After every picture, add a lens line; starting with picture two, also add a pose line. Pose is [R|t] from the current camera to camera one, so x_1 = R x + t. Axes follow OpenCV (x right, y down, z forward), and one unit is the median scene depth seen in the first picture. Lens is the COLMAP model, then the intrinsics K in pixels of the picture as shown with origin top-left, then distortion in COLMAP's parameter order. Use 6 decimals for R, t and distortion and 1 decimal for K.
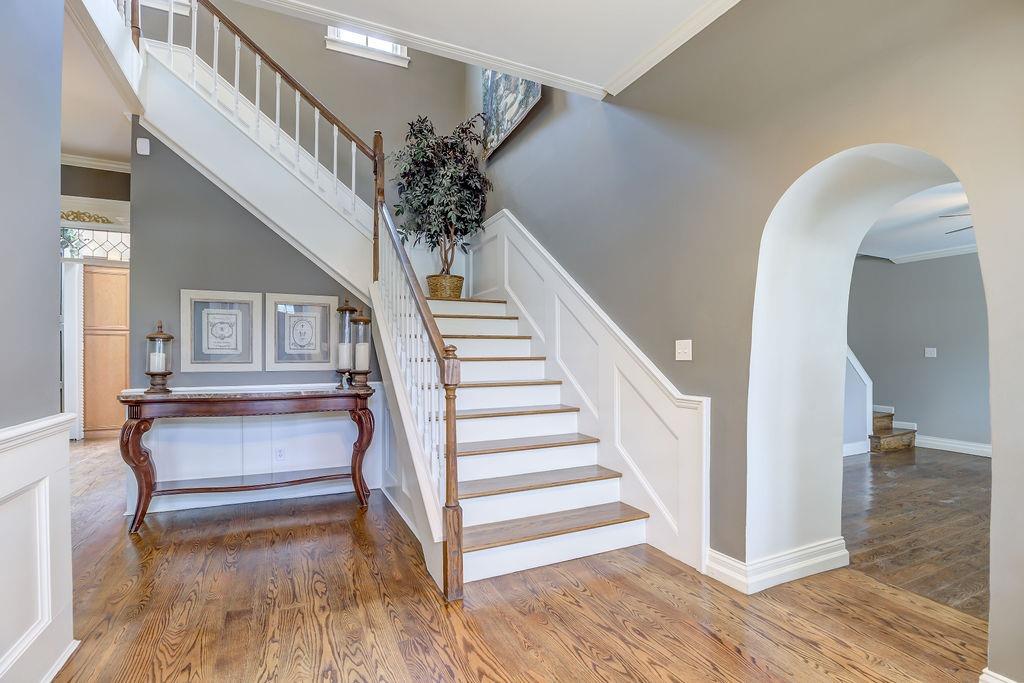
lens RADIAL K [[477.5, 0, 516.3], [0, 477.5, 347.7], [0, 0, 1]] dist [-0.033576, 0.005718]
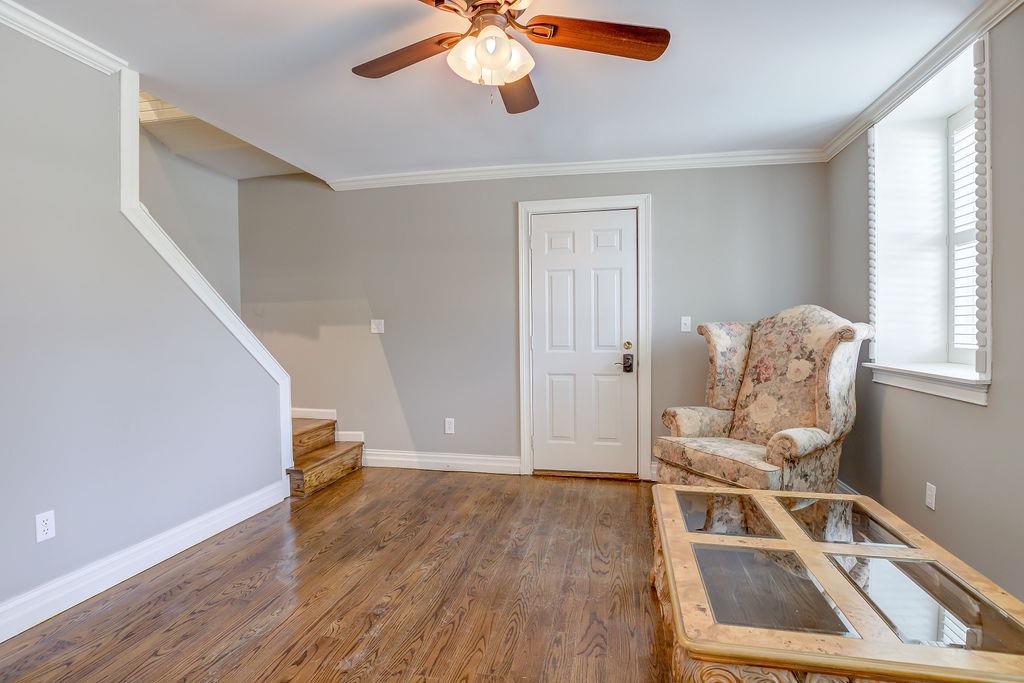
lens RADIAL K [[506.1, 0, 513.5], [0, 506.1, 337.8], [0, 0, 1]] dist [-0.021320, -0.000222]
pose [[0.612549, -0.016110, 0.790269, 0.438105], [0.002274, 0.999824, 0.018619, 0.015695], [-0.790430, -0.009608, 0.612478, 0.406340]]
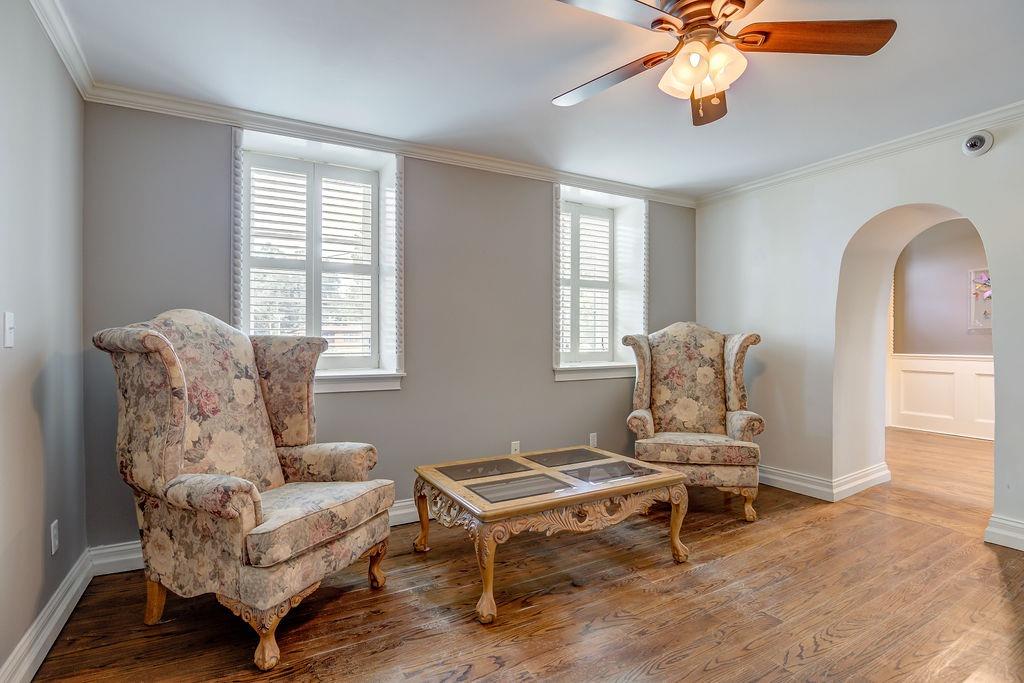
lens RADIAL K [[506.1, 0, 514.2], [0, 506.1, 342.3], [0, 0, 1]] dist [-0.021320, -0.000222]
pose [[-0.996745, -0.000680, -0.080618, 0.851416], [-0.000271, 0.999987, -0.005083, 0.020211], [0.080620, -0.005045, -0.996732, 0.954032]]
